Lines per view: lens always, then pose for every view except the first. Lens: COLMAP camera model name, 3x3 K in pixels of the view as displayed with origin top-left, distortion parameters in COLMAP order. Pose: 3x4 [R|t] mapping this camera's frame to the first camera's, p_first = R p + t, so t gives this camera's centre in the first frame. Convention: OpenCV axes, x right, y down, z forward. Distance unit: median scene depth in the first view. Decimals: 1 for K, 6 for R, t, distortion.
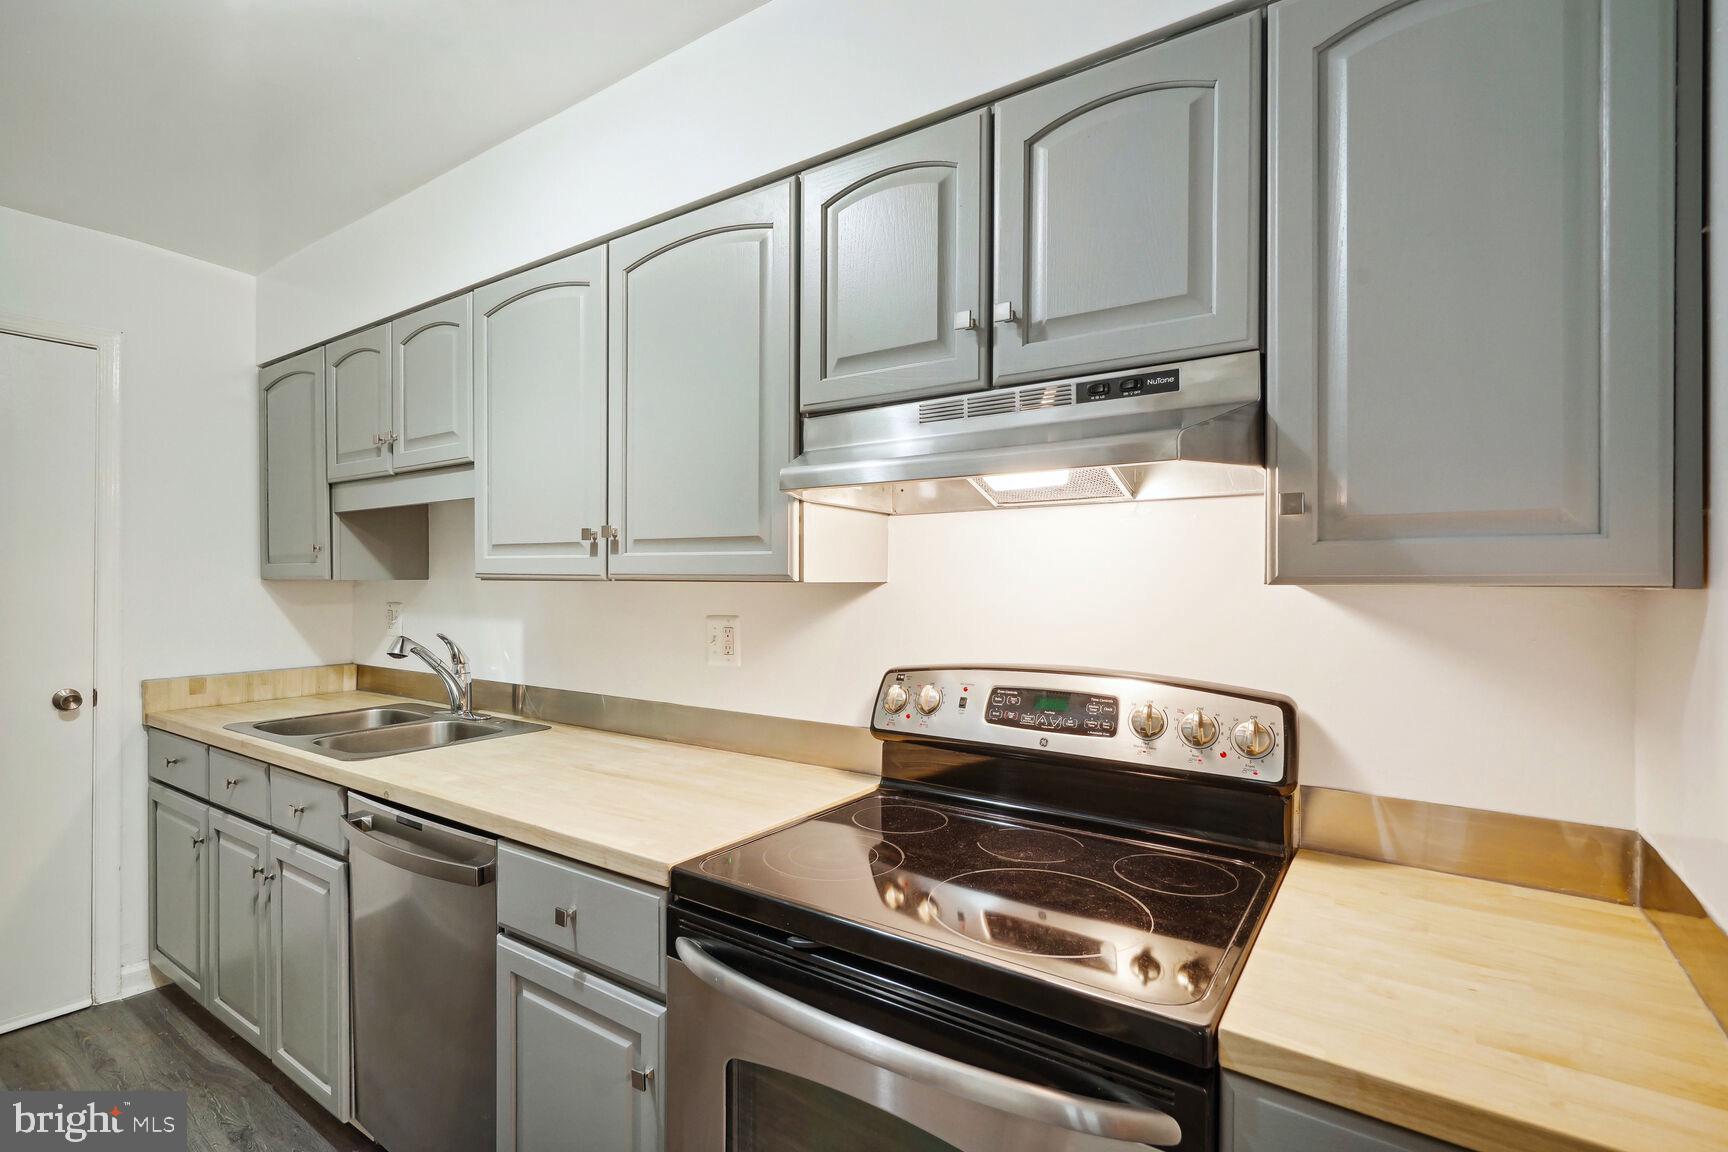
lens RADIAL K [[808.1, 0, 854.6], [0, 808.1, 574.7], [0, 0, 1]] dist [-0.003226, -0.000101]
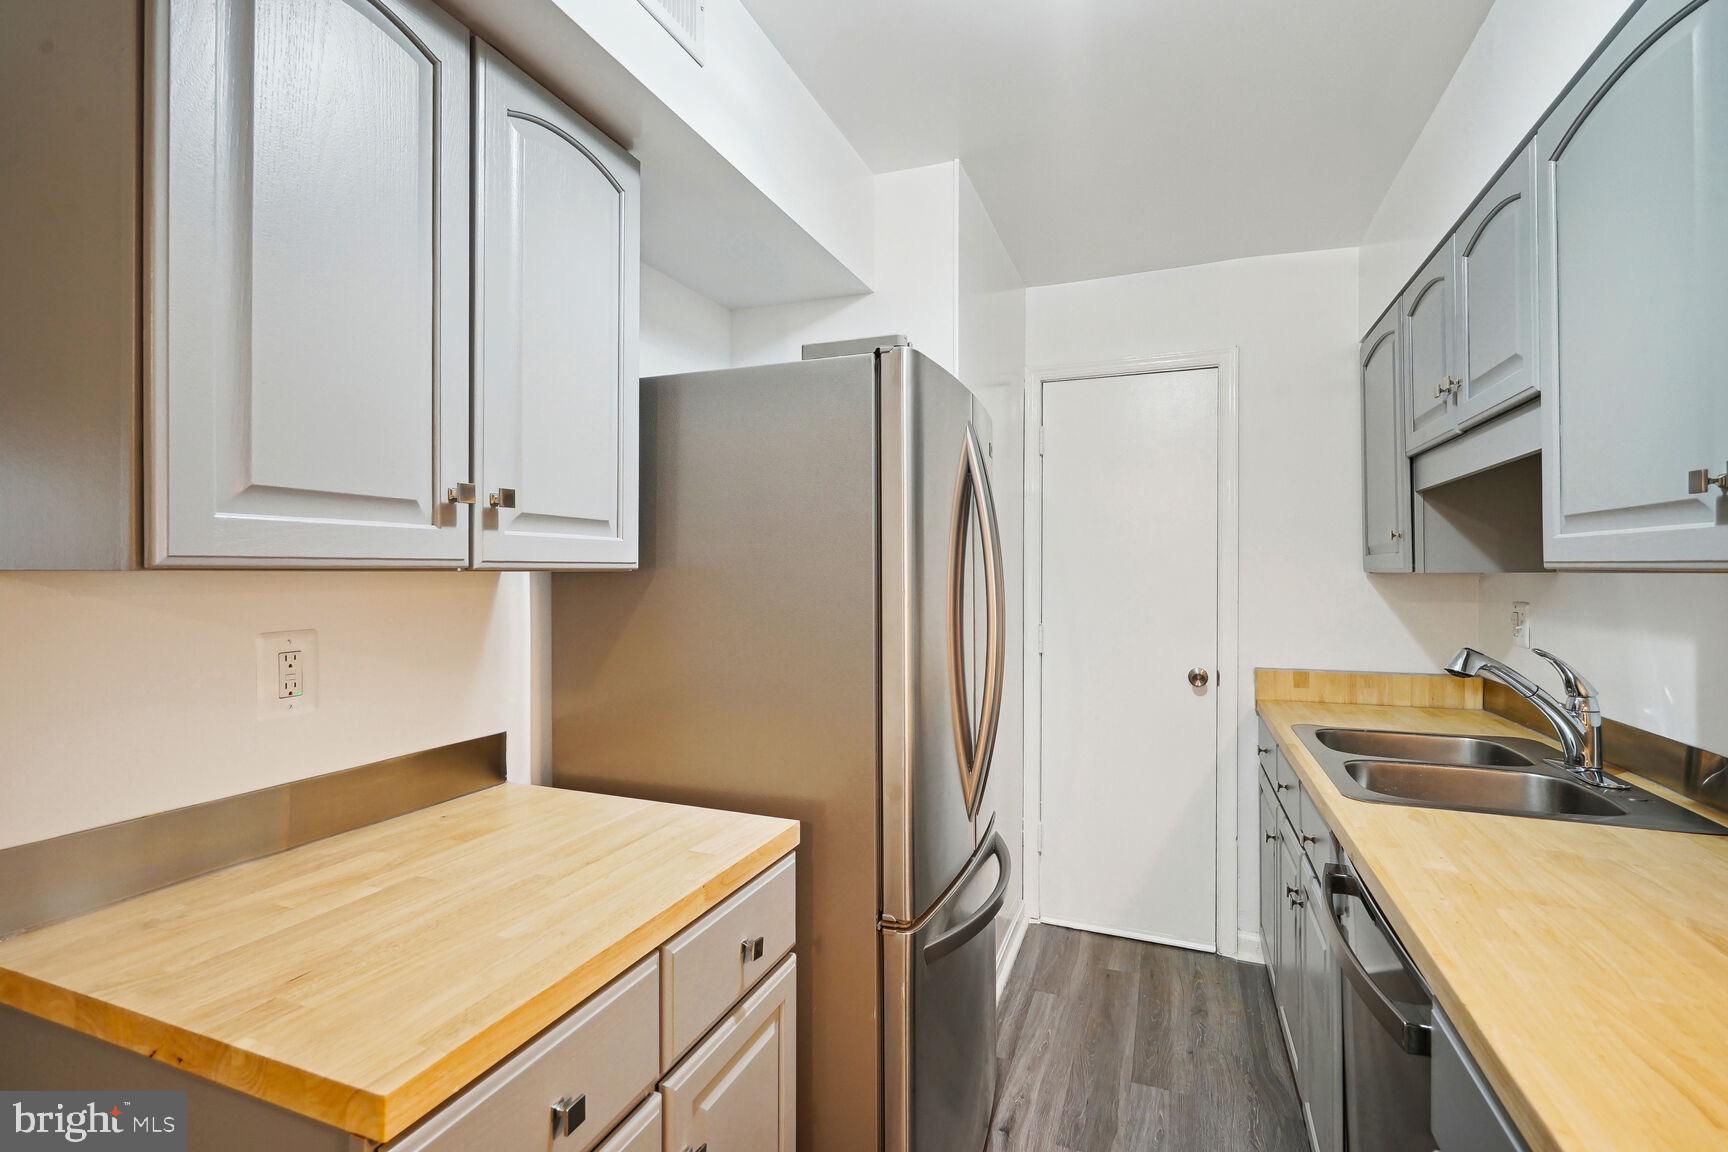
lens RADIAL K [[803.0, 0, 850.7], [0, 803.0, 568.0], [0, 0, 1]] dist [-0.002775, 0.000439]
pose [[0.221027, -0.007936, -0.975235, 0.052717], [0.006823, 0.999955, -0.006590, 0.005115], [0.975244, -0.005198, 0.221071, 0.422348]]
